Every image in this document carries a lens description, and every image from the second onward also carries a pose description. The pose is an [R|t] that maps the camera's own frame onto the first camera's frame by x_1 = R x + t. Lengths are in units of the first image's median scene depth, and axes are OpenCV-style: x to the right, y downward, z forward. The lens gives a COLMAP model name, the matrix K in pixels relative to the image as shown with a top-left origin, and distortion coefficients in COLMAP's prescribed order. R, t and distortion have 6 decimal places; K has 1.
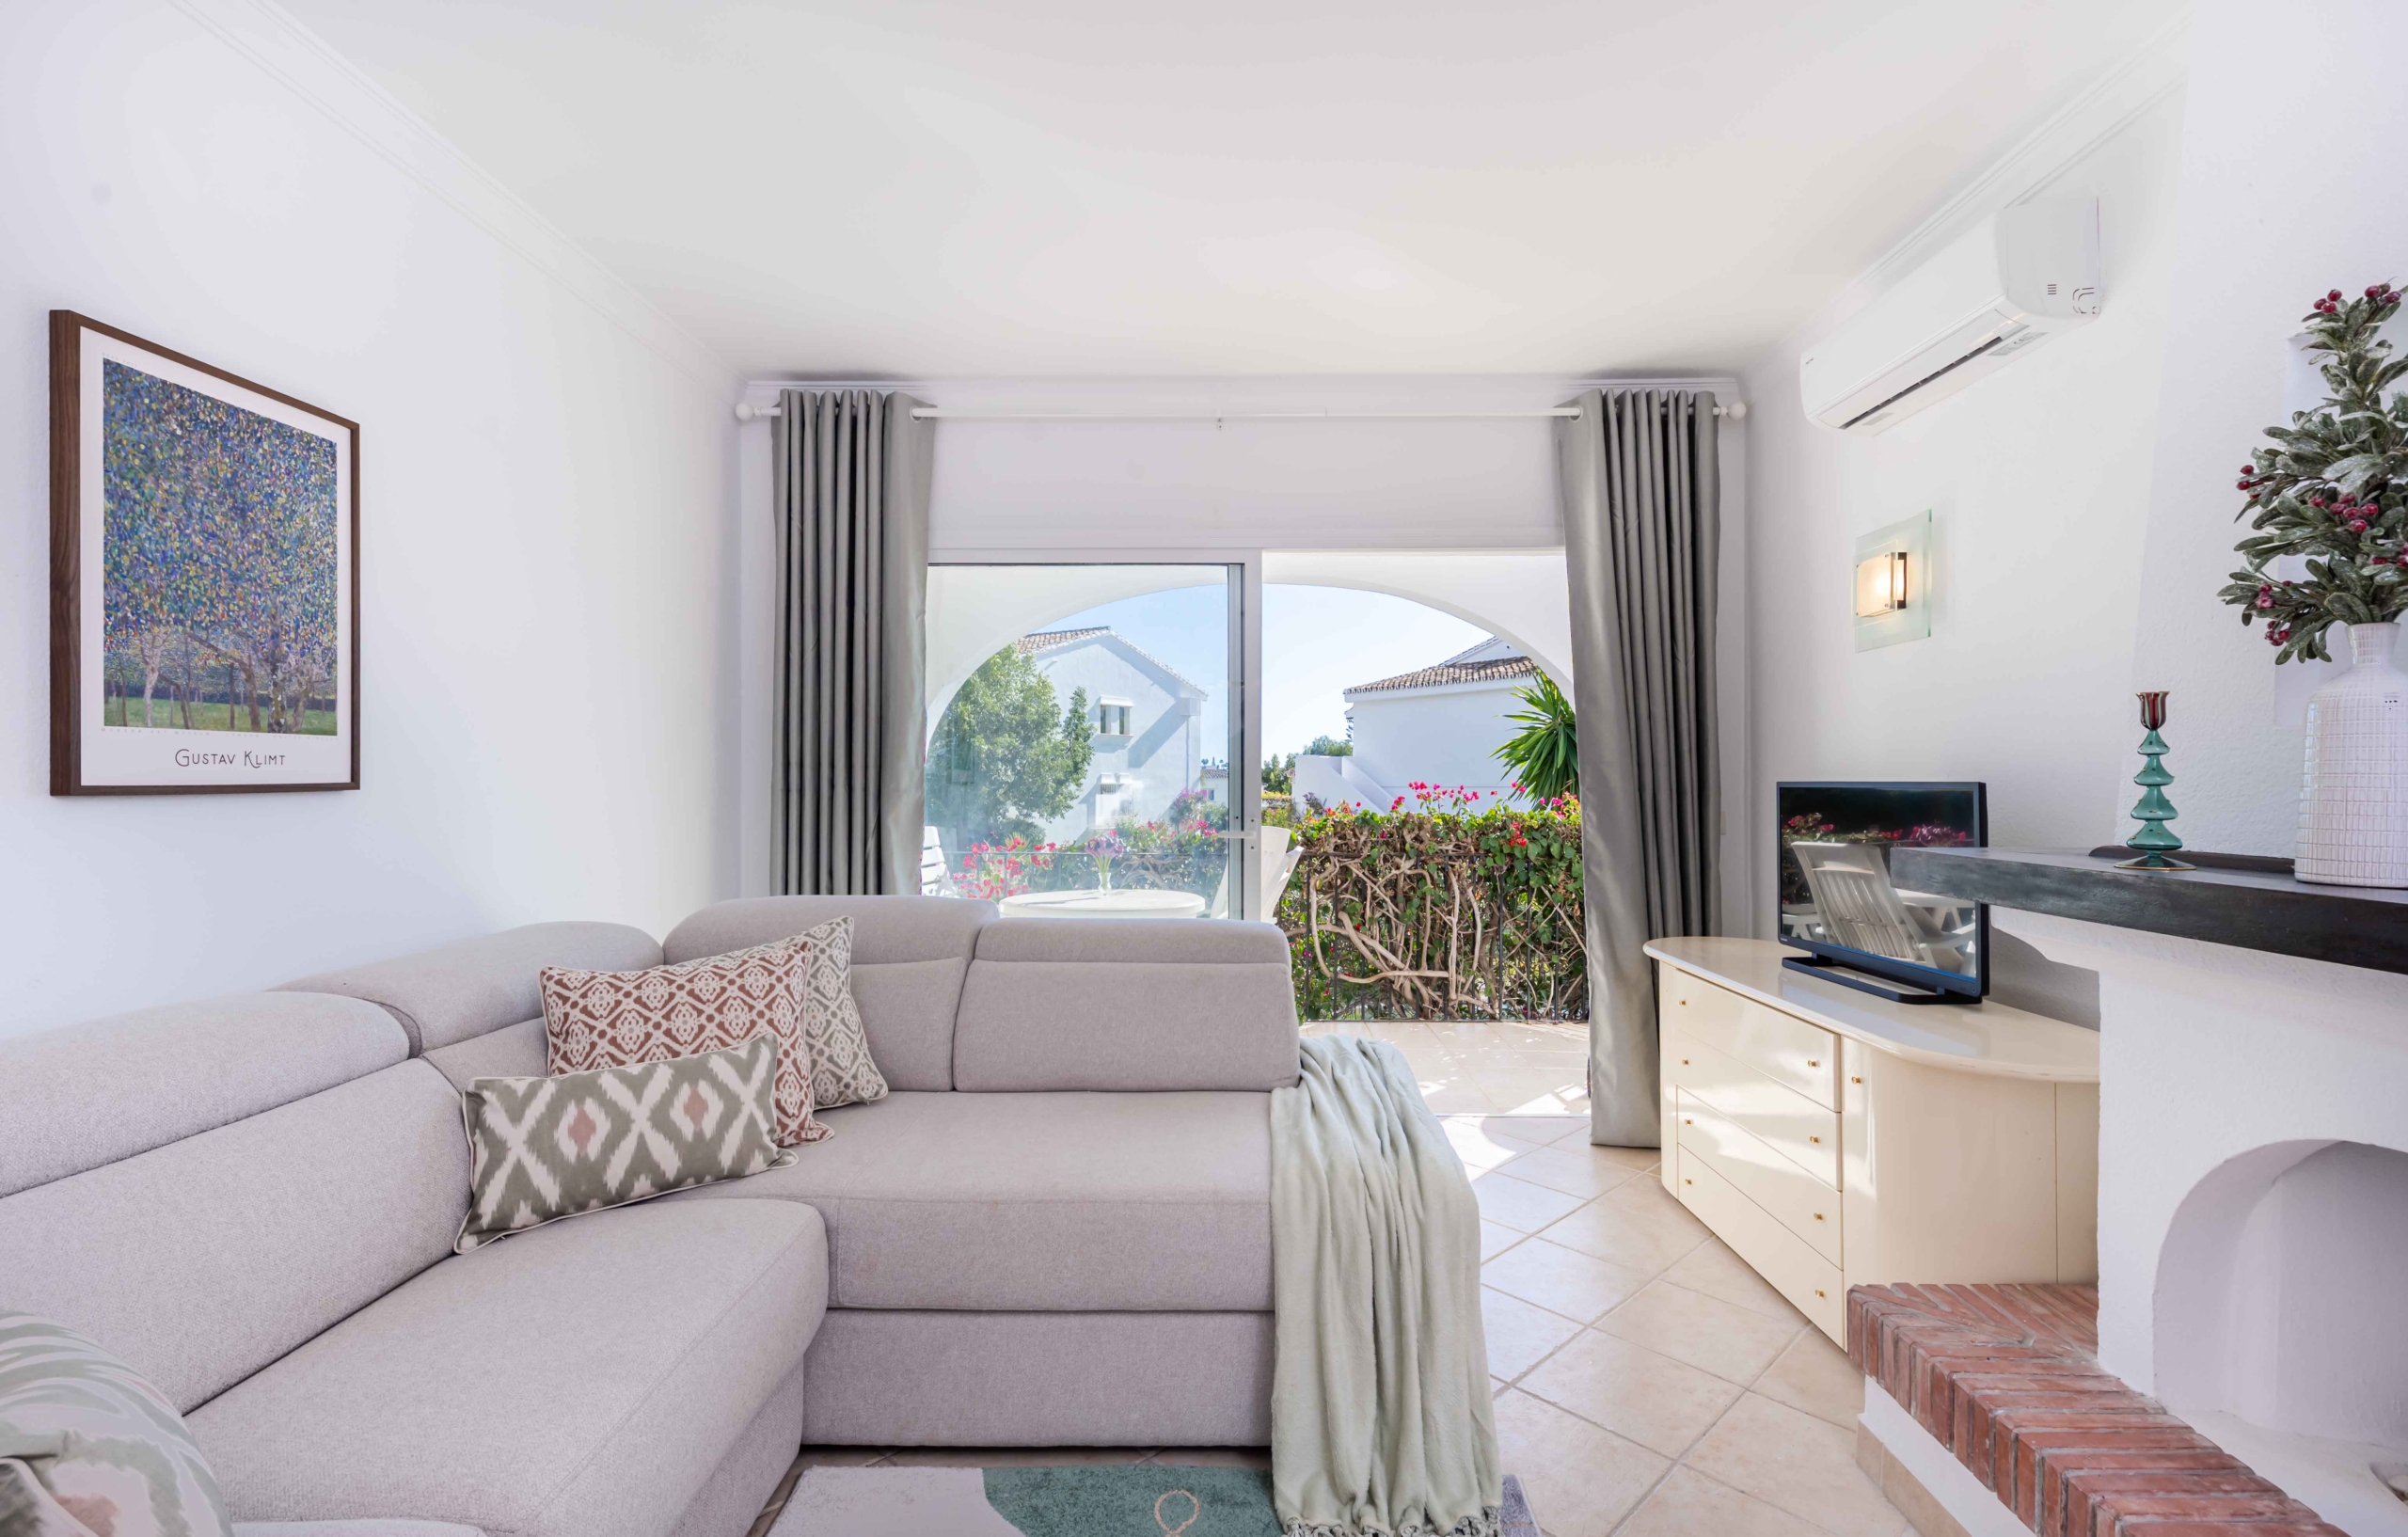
lens RADIAL K [[1094.3, 0, 1168.4], [0, 1094.3, 779.4], [0, 0, 1]] dist [0.011976, -0.004884]
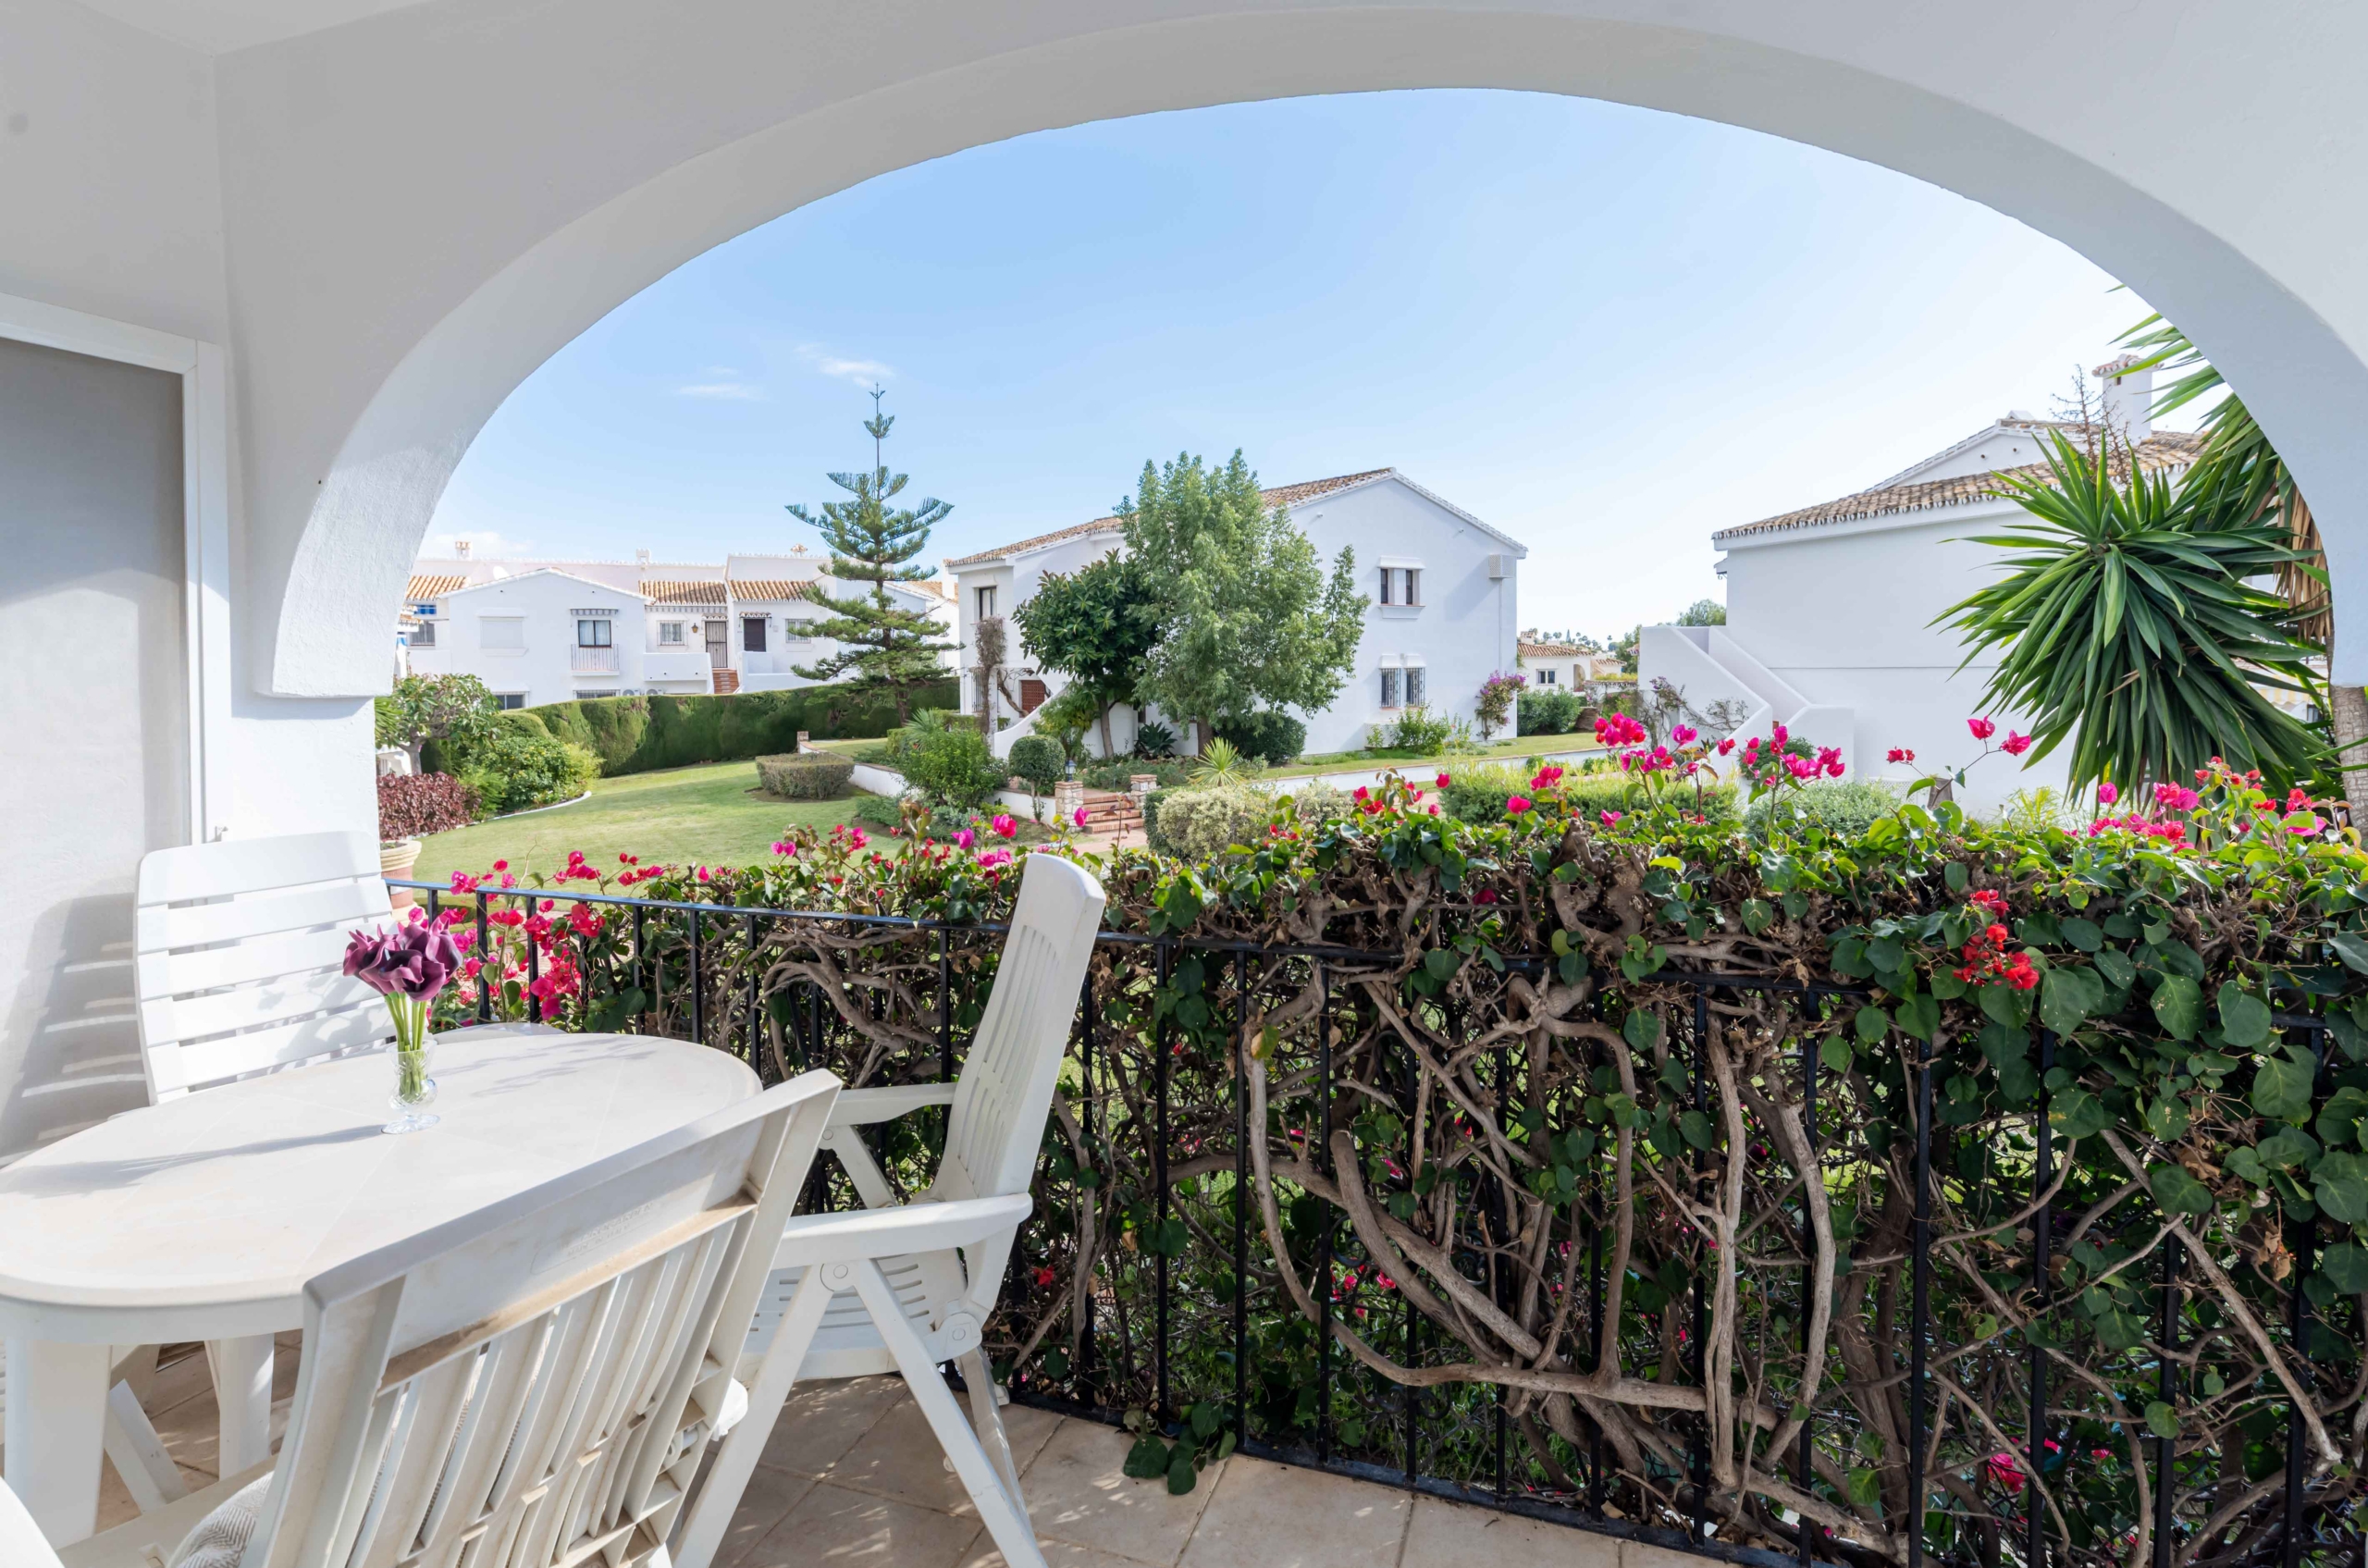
lens RADIAL K [[1105.0, 0, 1210.1], [0, 1105.0, 706.2], [0, 0, 1]] dist [0.011867, 0.002129]
pose [[0.953488, -0.000917, -0.301430, 0.217447], [0.014744, 0.998940, 0.043598, -0.016980], [0.301071, -0.046015, 0.952491, 0.685227]]
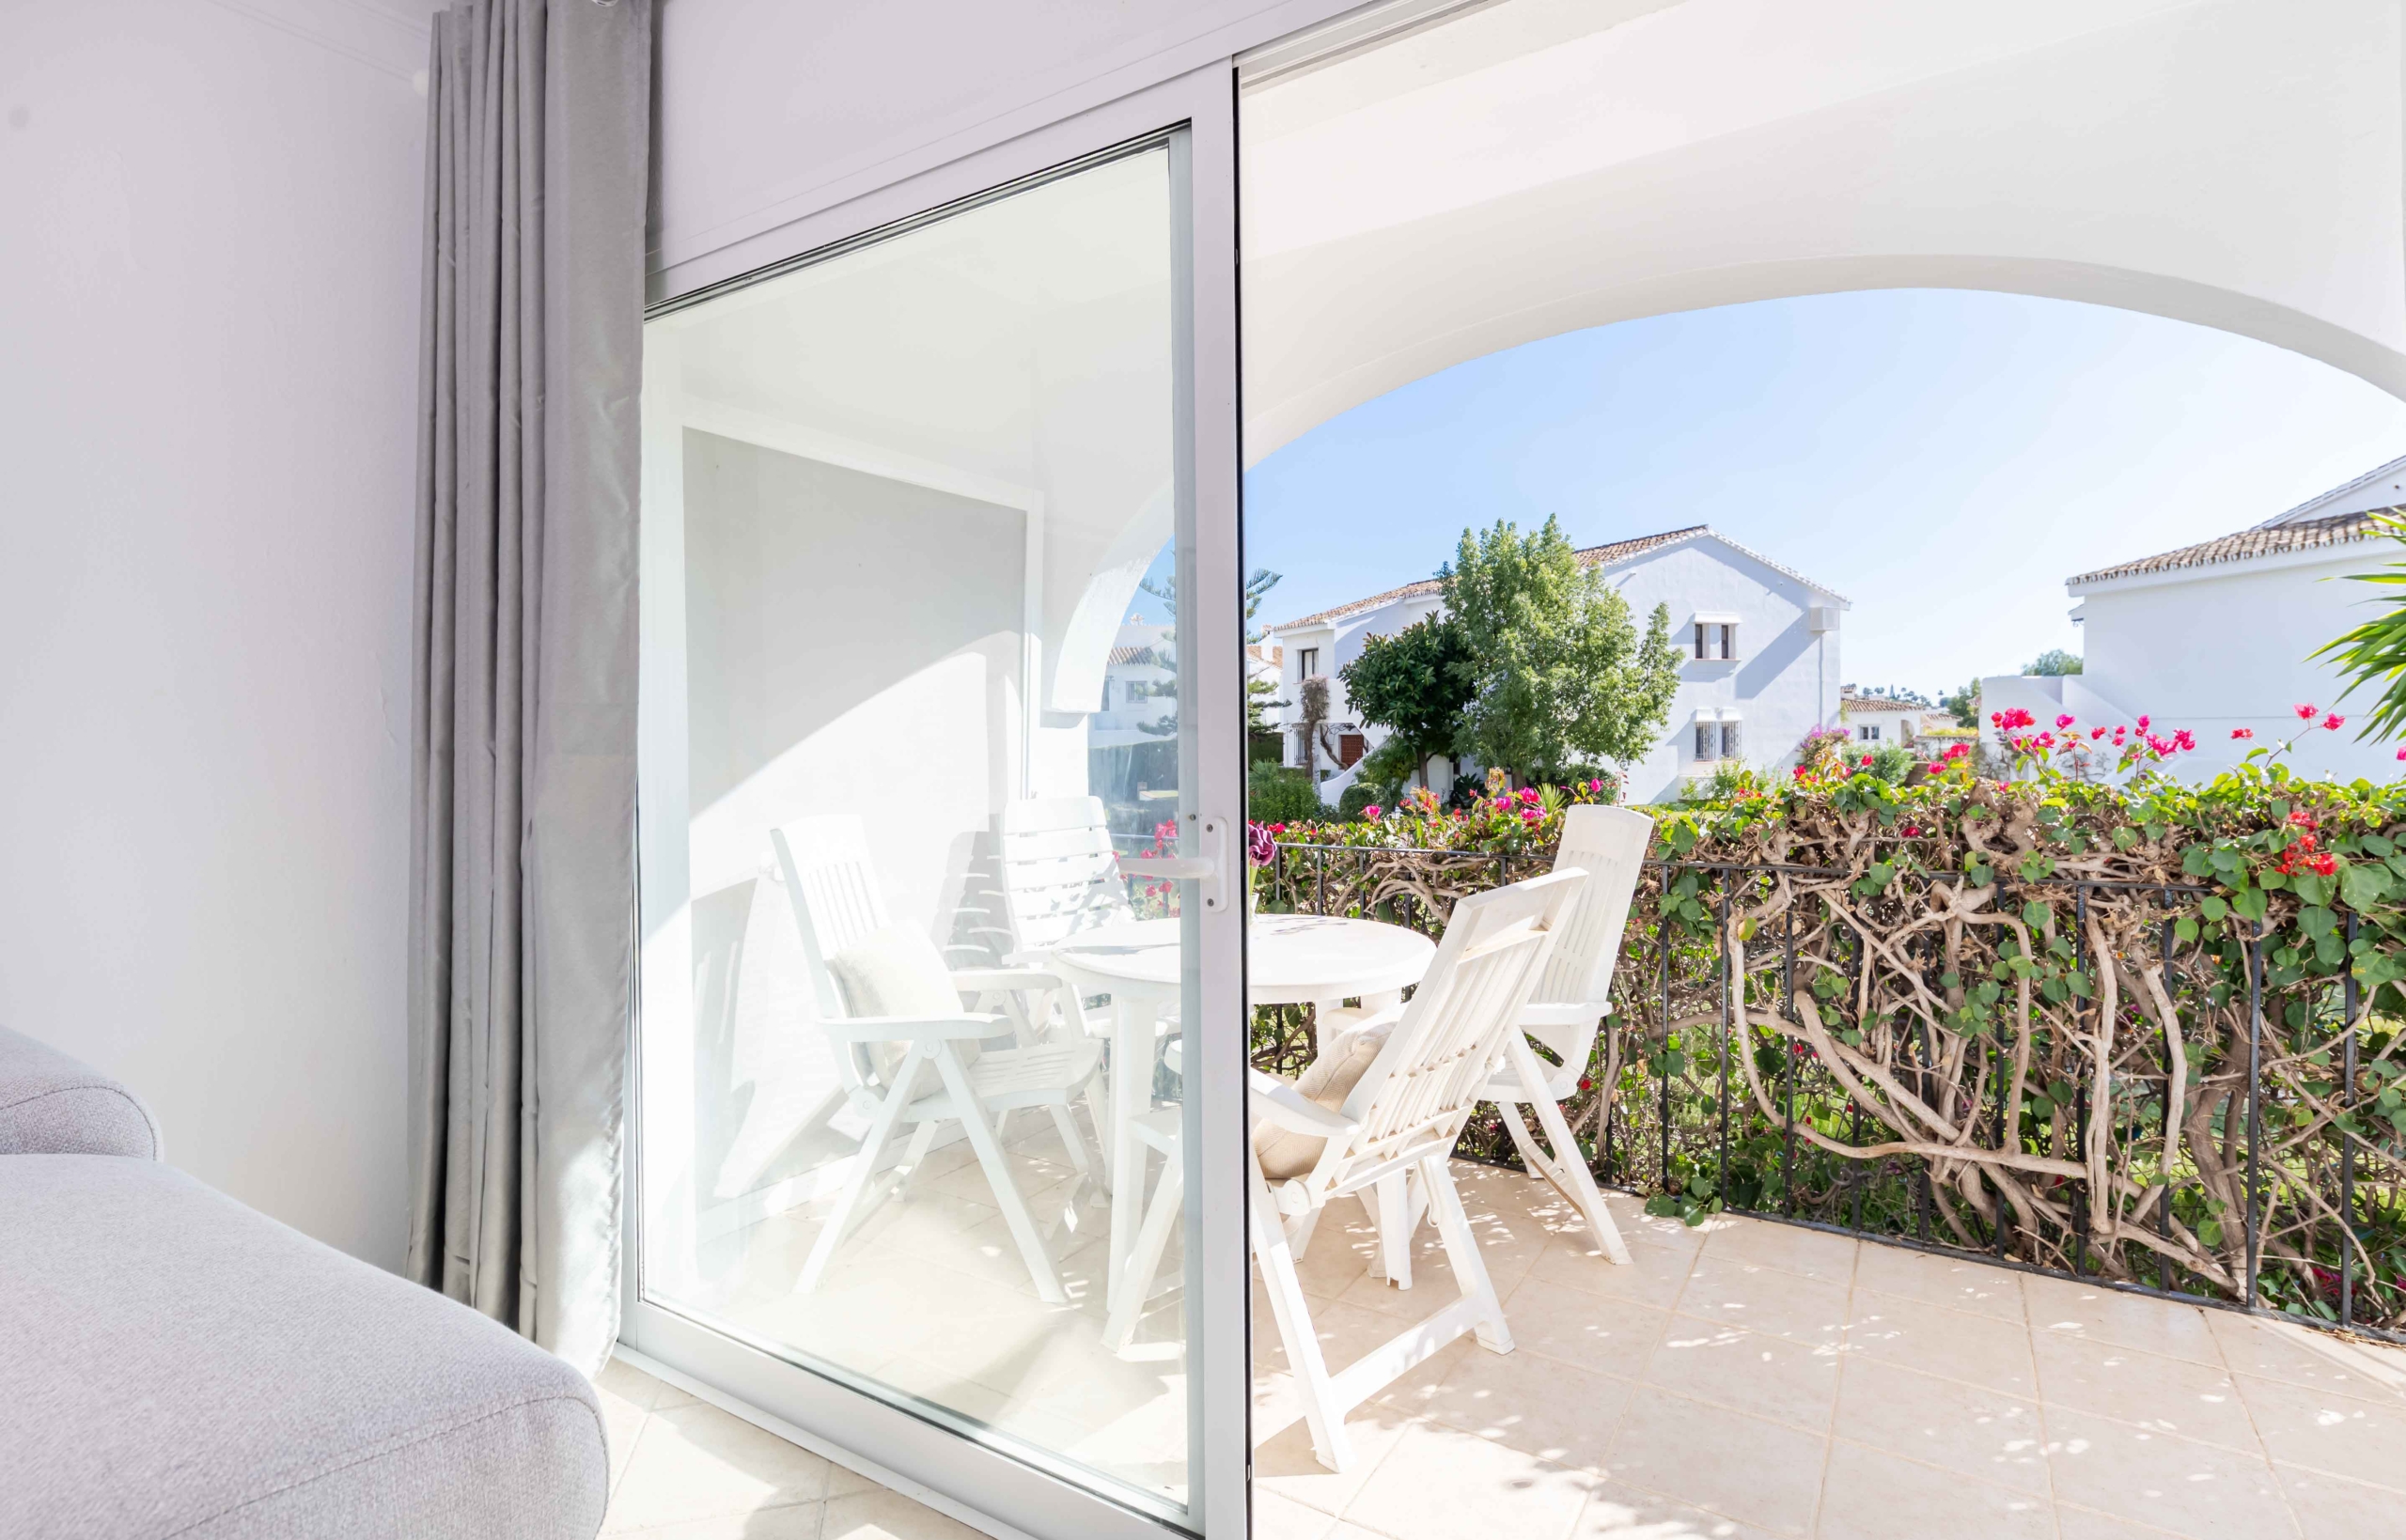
lens RADIAL K [[1093.3, 0, 1256.7], [0, 1093.3, 748.1], [0, 0, 1]] dist [0.011976, -0.004884]
pose [[0.871060, -0.005859, -0.491142, 0.184836], [0.018709, 0.999599, 0.021257, 0.002277], [0.490820, -0.027705, 0.870820, 0.479037]]
